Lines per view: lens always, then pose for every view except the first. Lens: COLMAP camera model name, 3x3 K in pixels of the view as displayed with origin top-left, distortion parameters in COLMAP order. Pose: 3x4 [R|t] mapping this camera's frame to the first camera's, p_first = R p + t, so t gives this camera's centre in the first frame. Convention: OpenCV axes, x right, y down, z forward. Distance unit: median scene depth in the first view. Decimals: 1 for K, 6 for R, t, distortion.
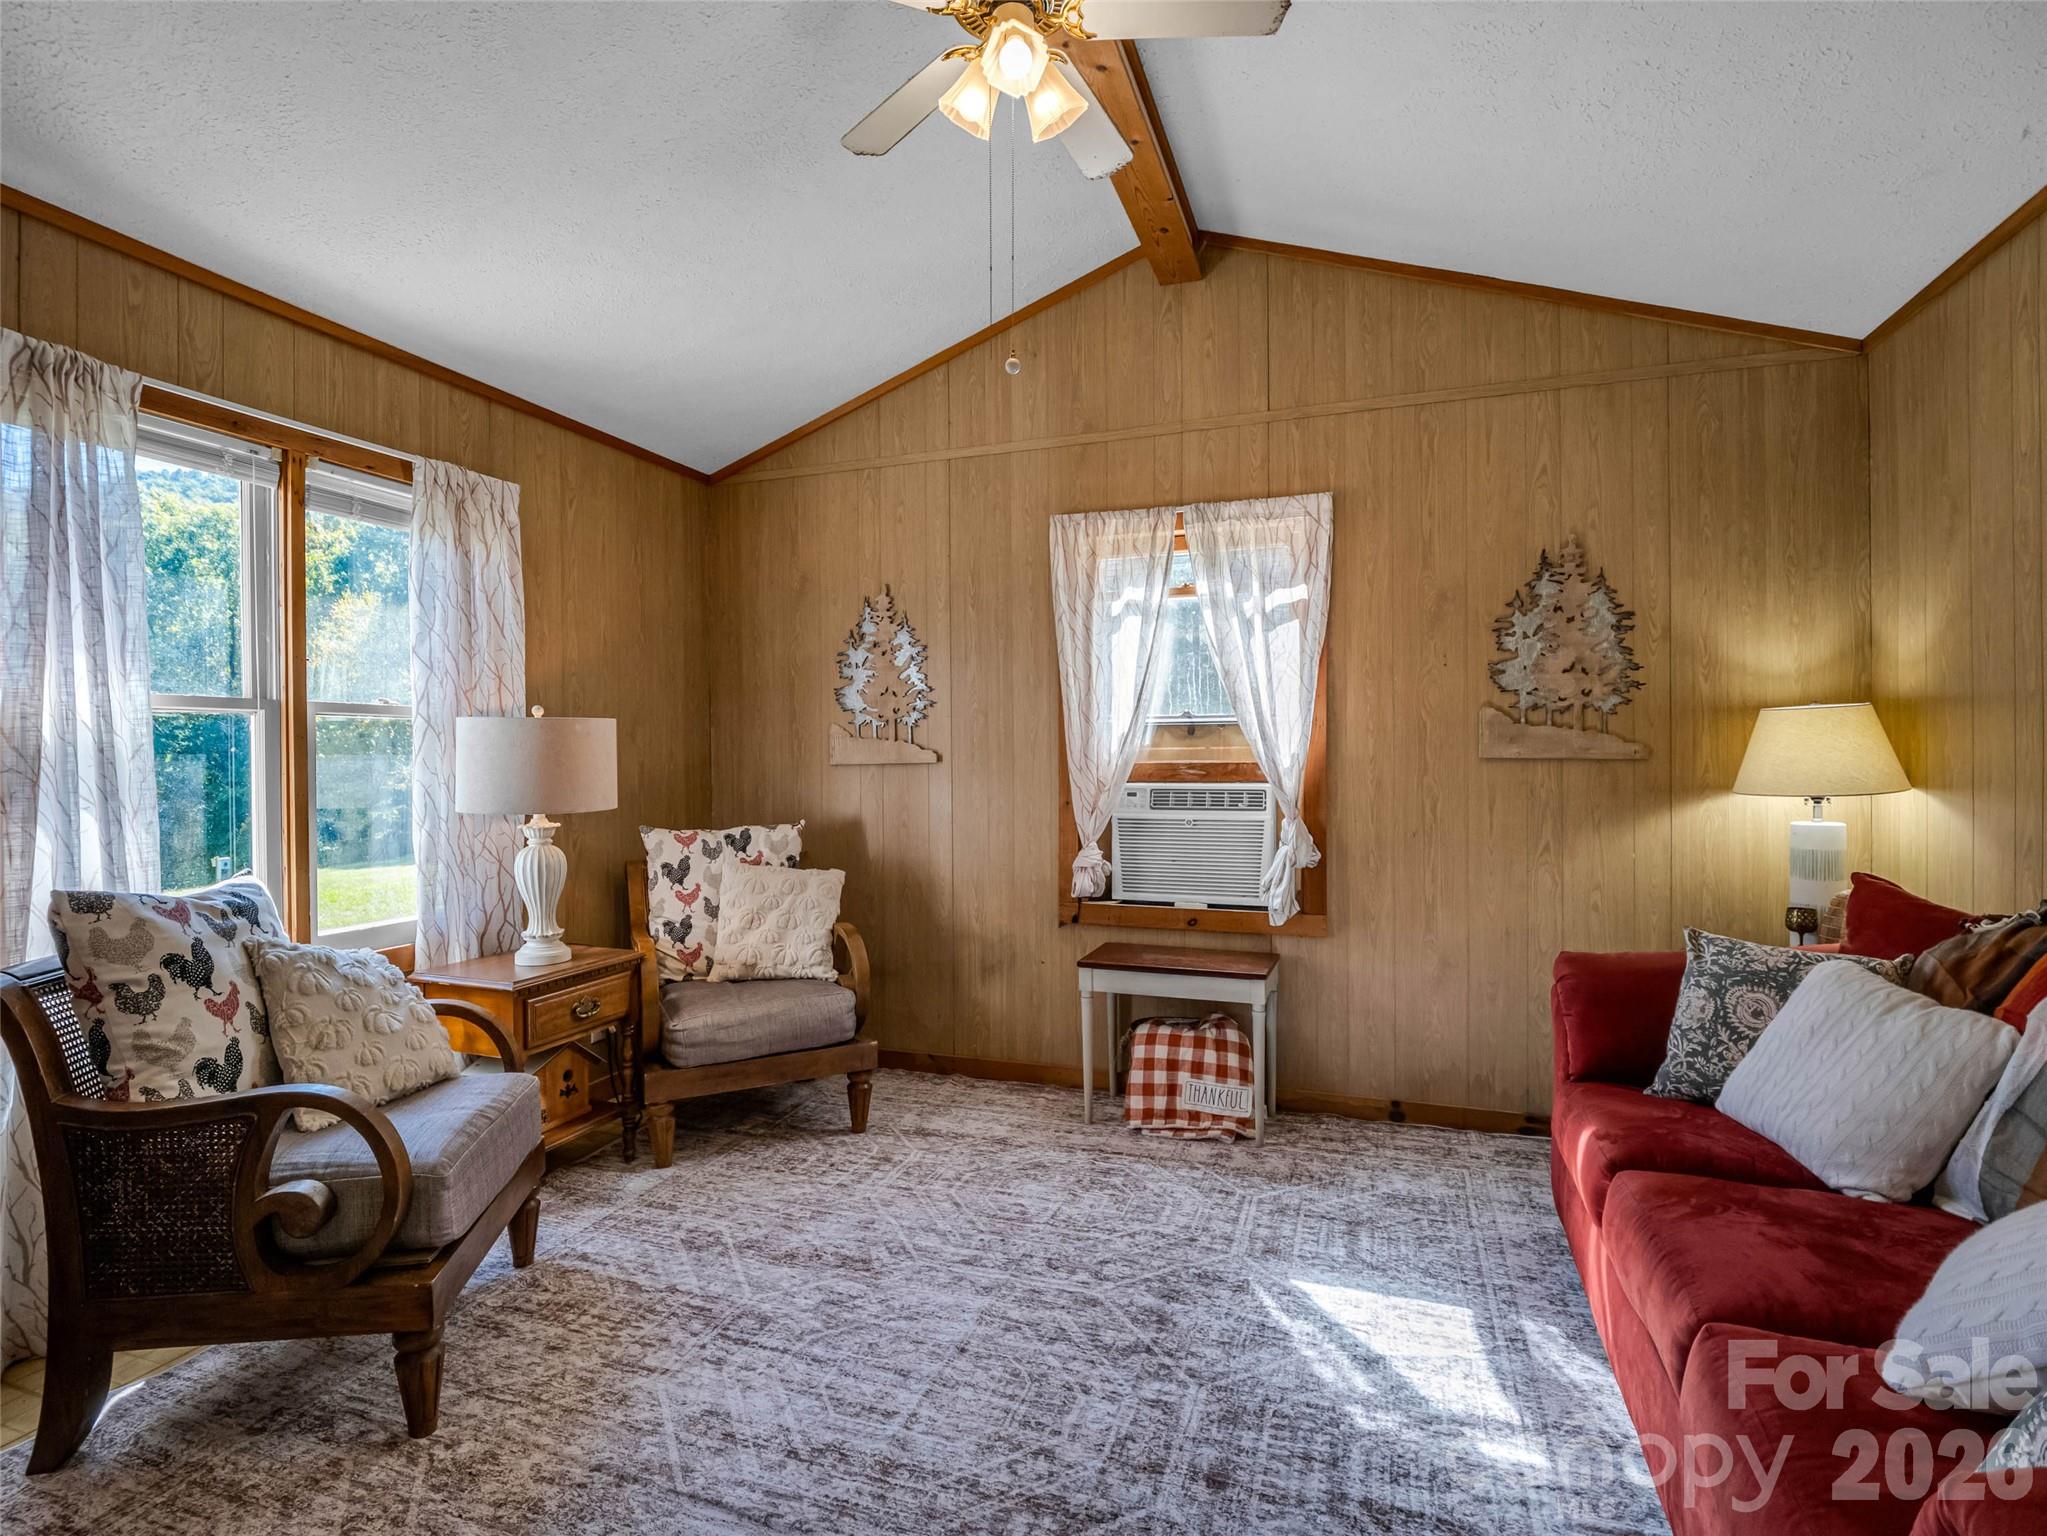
lens RADIAL K [[1185.1, 0, 892.3], [0, 1185.1, 760.0], [0, 0, 1]] dist [0.000391, -0.013886]
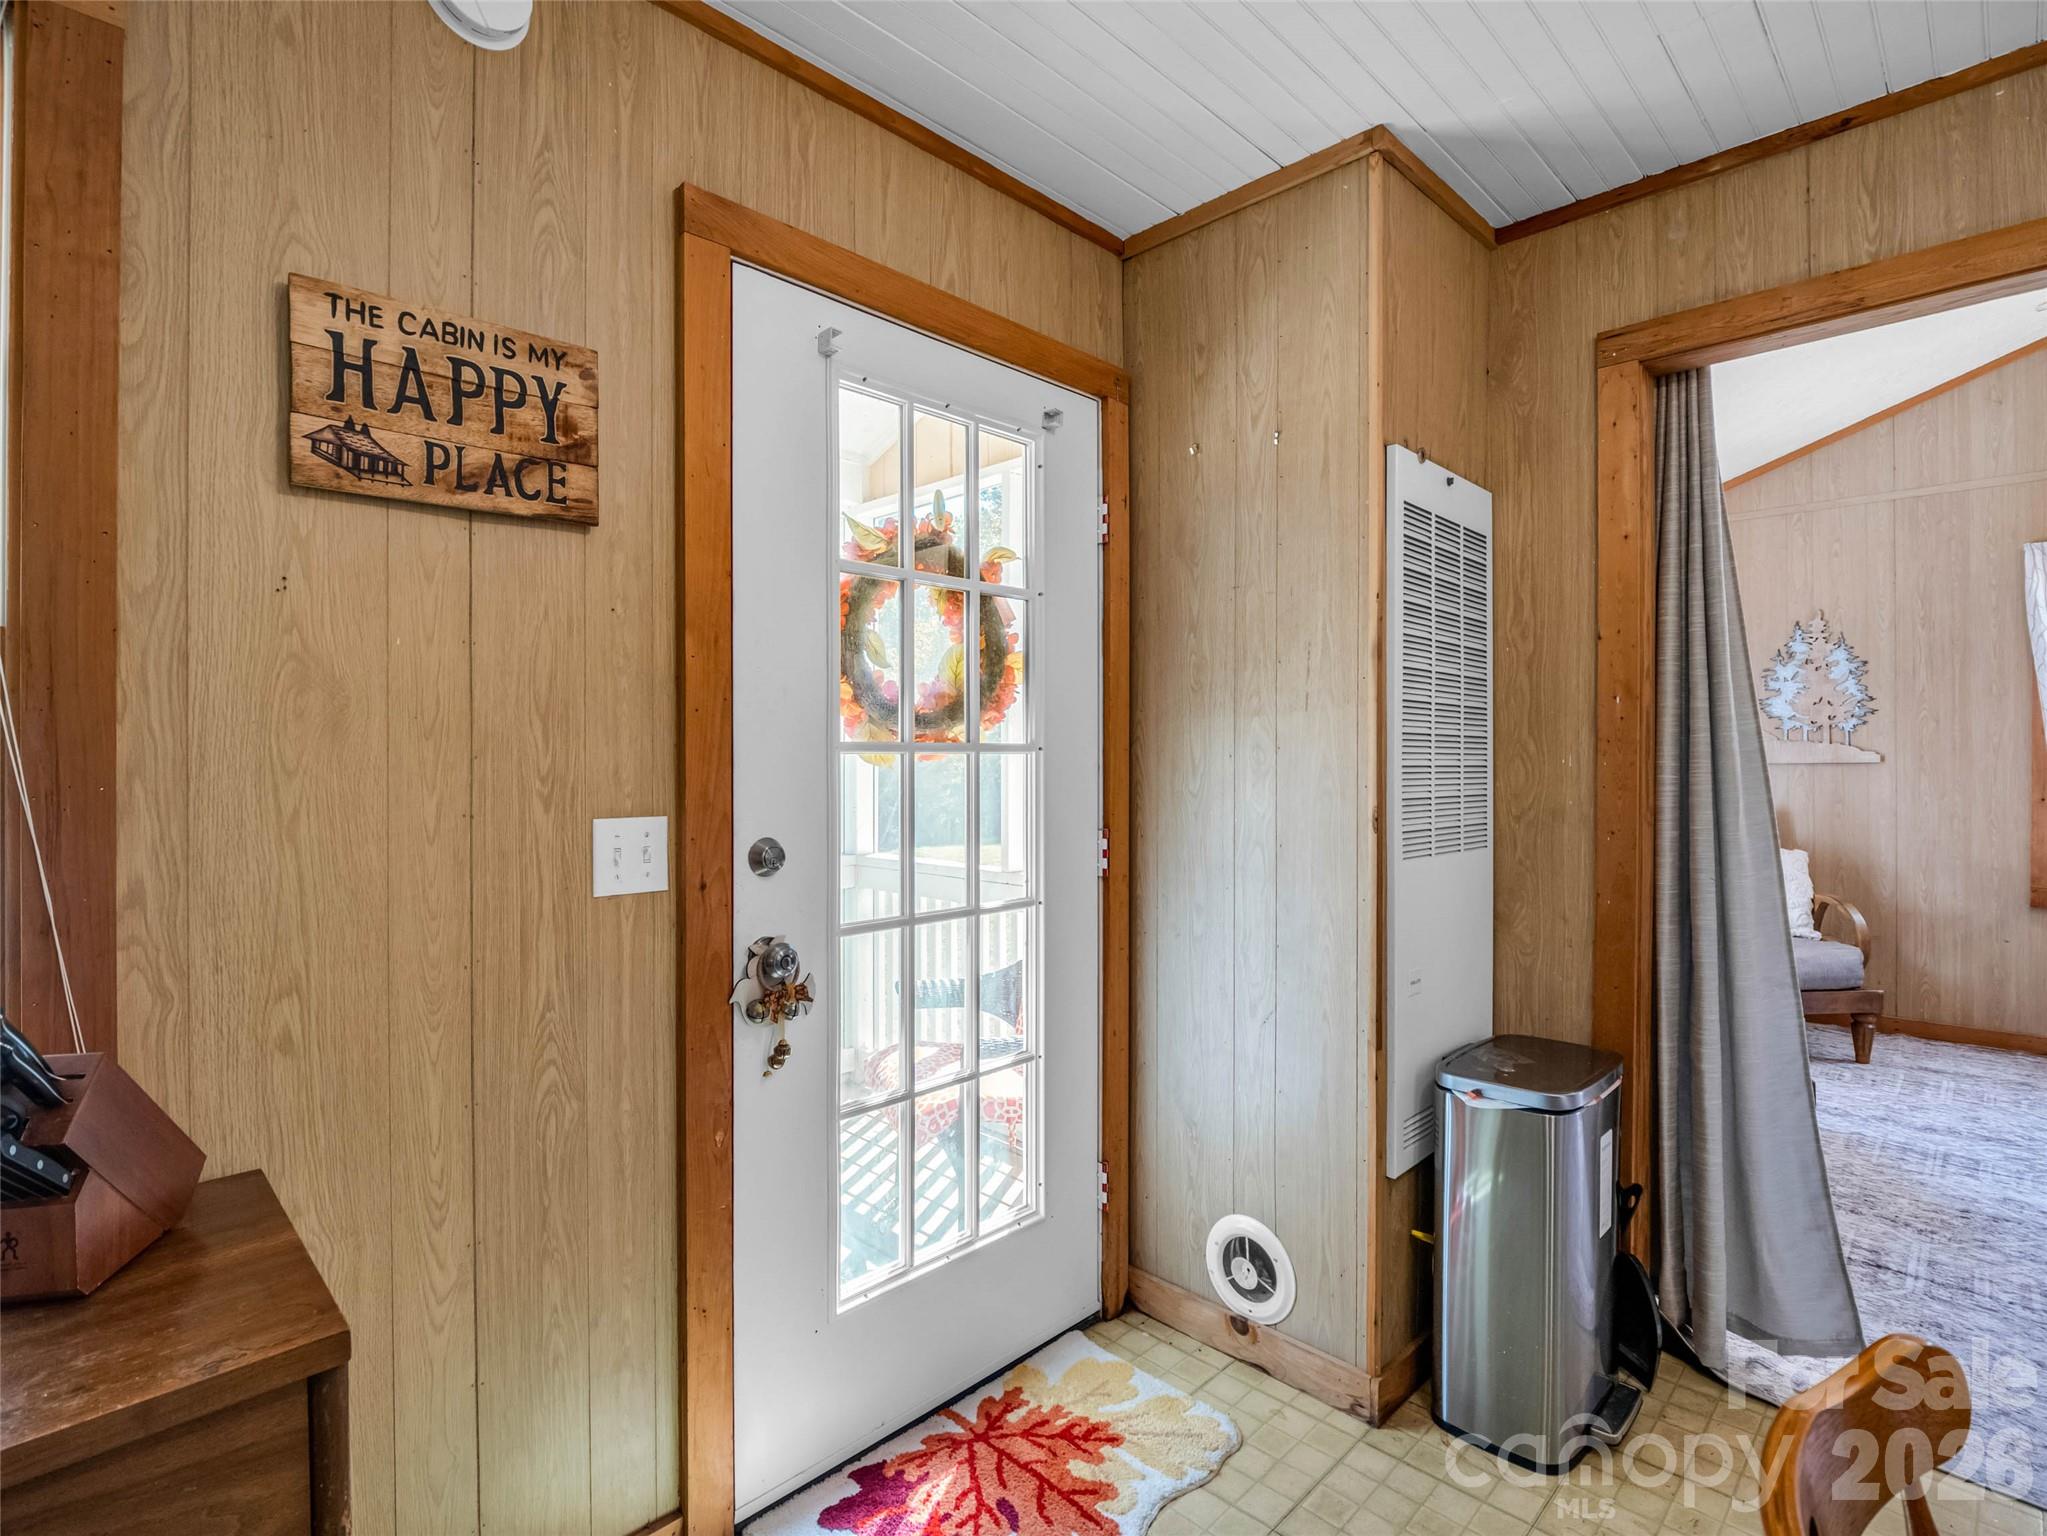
lens RADIAL K [[1101.4, 0, 808.4], [0, 1101.4, 757.2], [0, 0, 1]] dist [-0.023095, 0.001226]
pose [[0.892976, 0.006843, -0.450052, -0.421926], [-0.007143, 0.999974, 0.001030, 0.003547], [0.450047, 0.002295, 0.893002, -0.409131]]
